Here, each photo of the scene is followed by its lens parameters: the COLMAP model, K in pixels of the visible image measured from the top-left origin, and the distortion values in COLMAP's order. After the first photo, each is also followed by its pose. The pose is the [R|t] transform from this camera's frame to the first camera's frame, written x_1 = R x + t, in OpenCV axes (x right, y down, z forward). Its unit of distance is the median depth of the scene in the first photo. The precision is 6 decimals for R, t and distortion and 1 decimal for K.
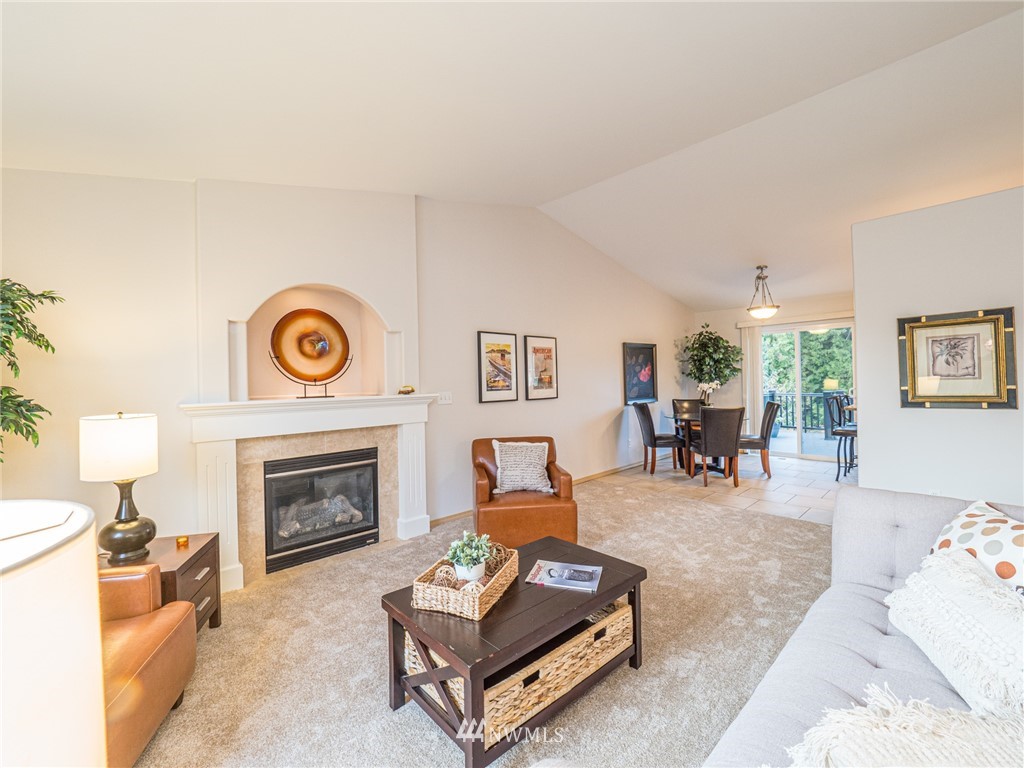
lens RADIAL K [[425.3, 0, 511.0], [0, 425.3, 381.5], [0, 0, 1]] dist [-0.013320, 0.000230]
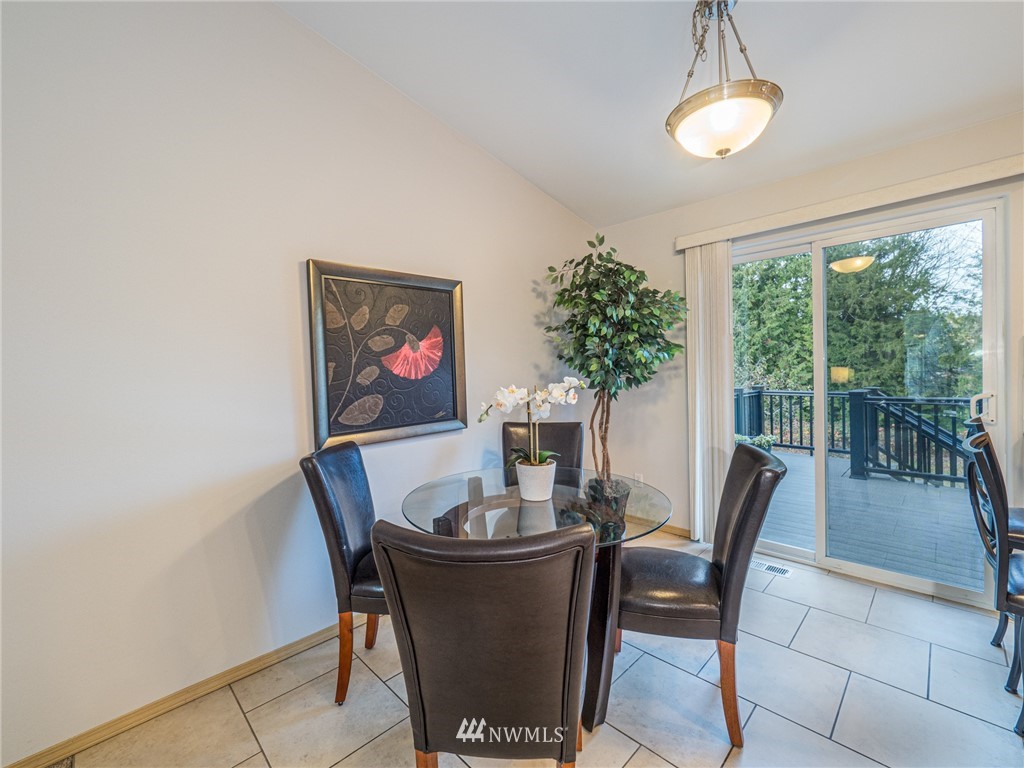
lens RADIAL K [[425.3, 0, 513.7], [0, 425.3, 380.1], [0, 0, 1]] dist [-0.013320, 0.000230]
pose [[0.999654, -0.004715, 0.025869, 0.374119], [0.004129, 0.999734, 0.022672, -0.006086], [-0.025969, -0.022557, 0.999408, 0.598594]]
